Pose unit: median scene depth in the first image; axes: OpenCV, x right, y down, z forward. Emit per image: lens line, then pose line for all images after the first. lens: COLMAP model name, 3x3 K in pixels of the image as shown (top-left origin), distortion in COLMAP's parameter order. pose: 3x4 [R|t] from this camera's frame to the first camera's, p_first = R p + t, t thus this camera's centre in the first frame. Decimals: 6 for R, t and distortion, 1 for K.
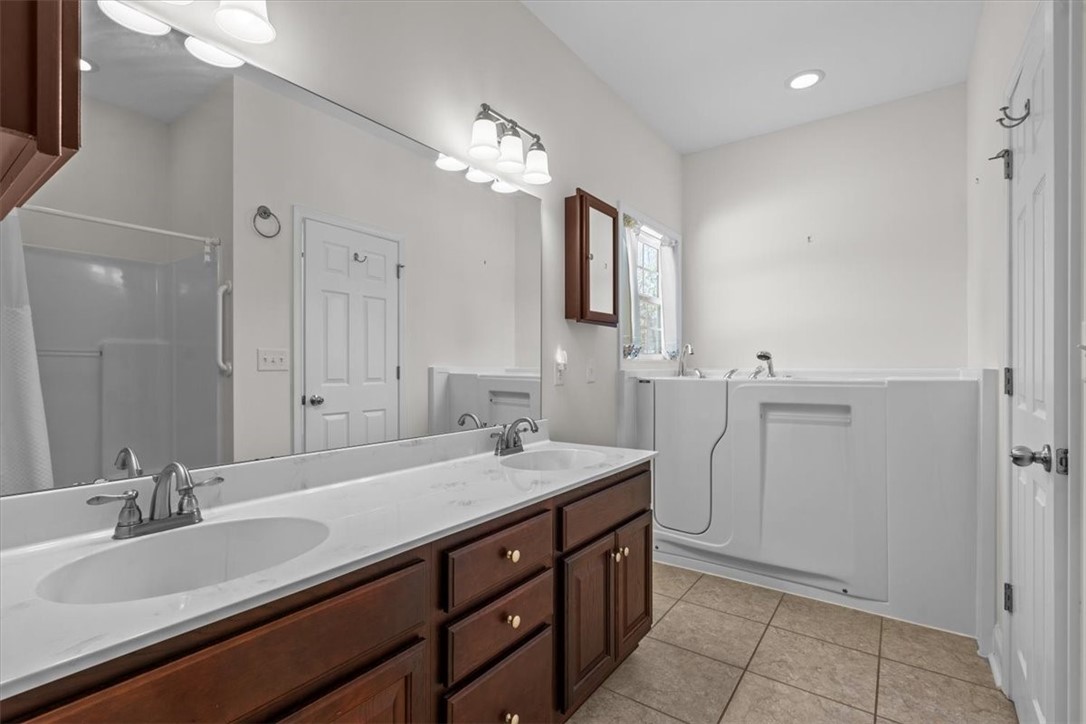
lens RADIAL K [[490.5, 0, 540.5], [0, 490.5, 363.8], [0, 0, 1]] dist [-0.006230, 0.002161]
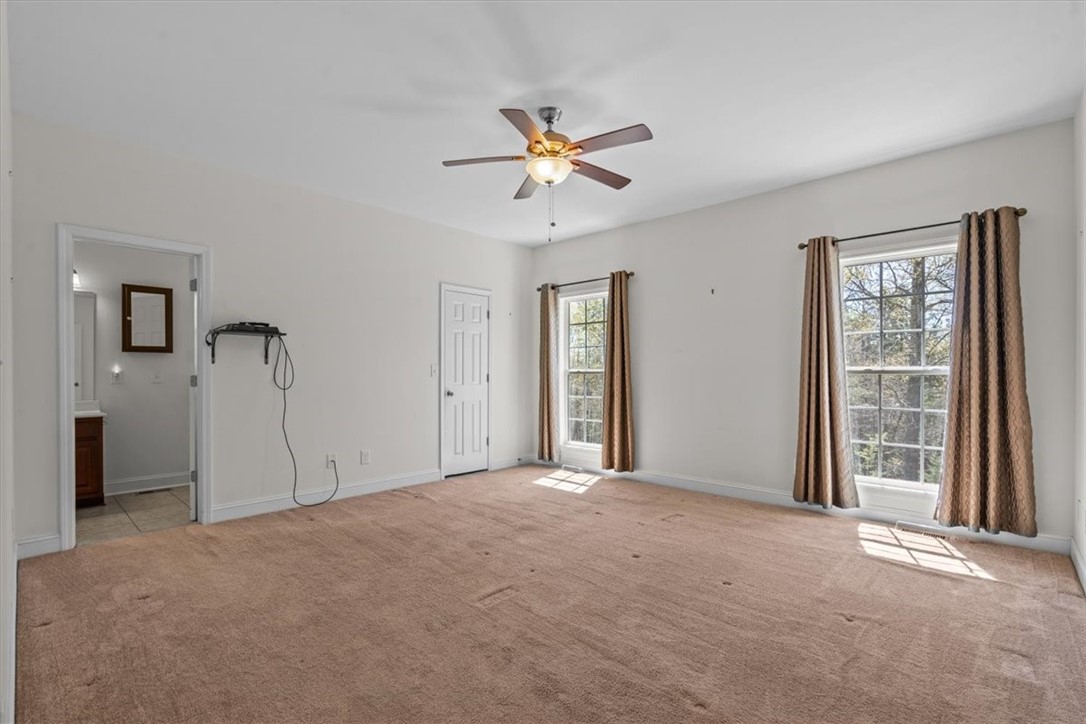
lens RADIAL K [[490.5, 0, 545.7], [0, 490.5, 366.6], [0, 0, 1]] dist [-0.006230, 0.002161]
pose [[0.991360, -0.003647, -0.131118, 2.494293], [0.003339, 0.999991, -0.002570, -0.018757], [0.131126, 0.002110, 0.991363, -0.912035]]
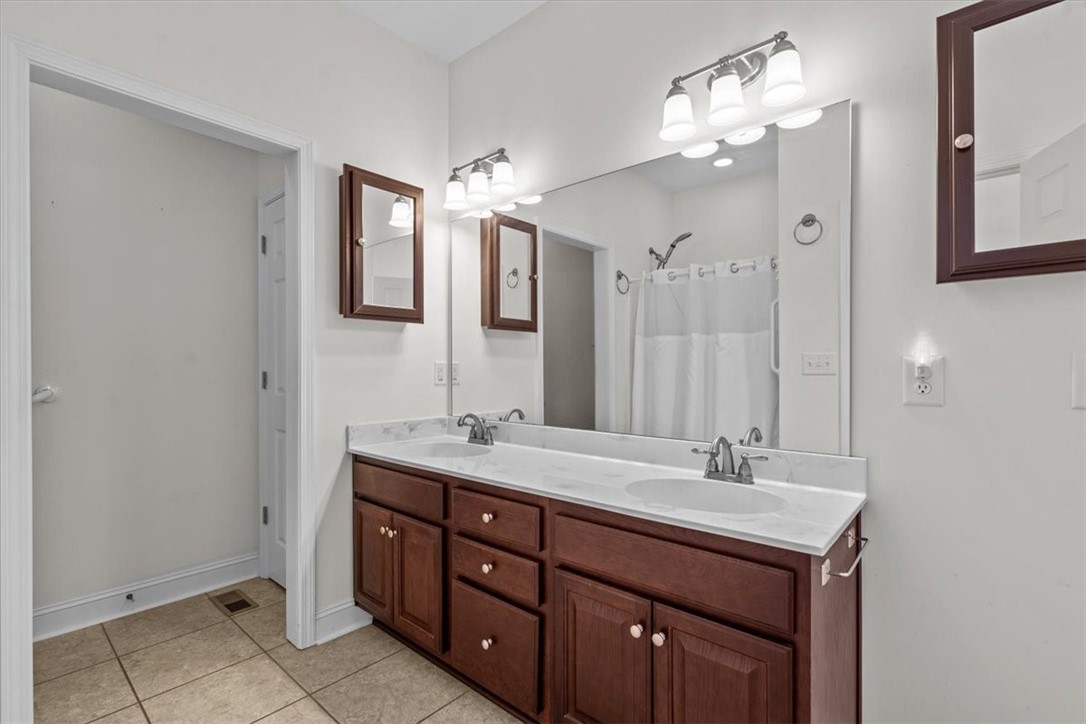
lens RADIAL K [[490.5, 0, 542.1], [0, 490.5, 370.3], [0, 0, 1]] dist [-0.006230, 0.002161]
pose [[-0.060865, 0.000729, -0.998146, 0.742645], [0.001664, 0.999998, 0.000629, 0.005213], [0.998145, -0.001622, -0.060866, 0.752993]]
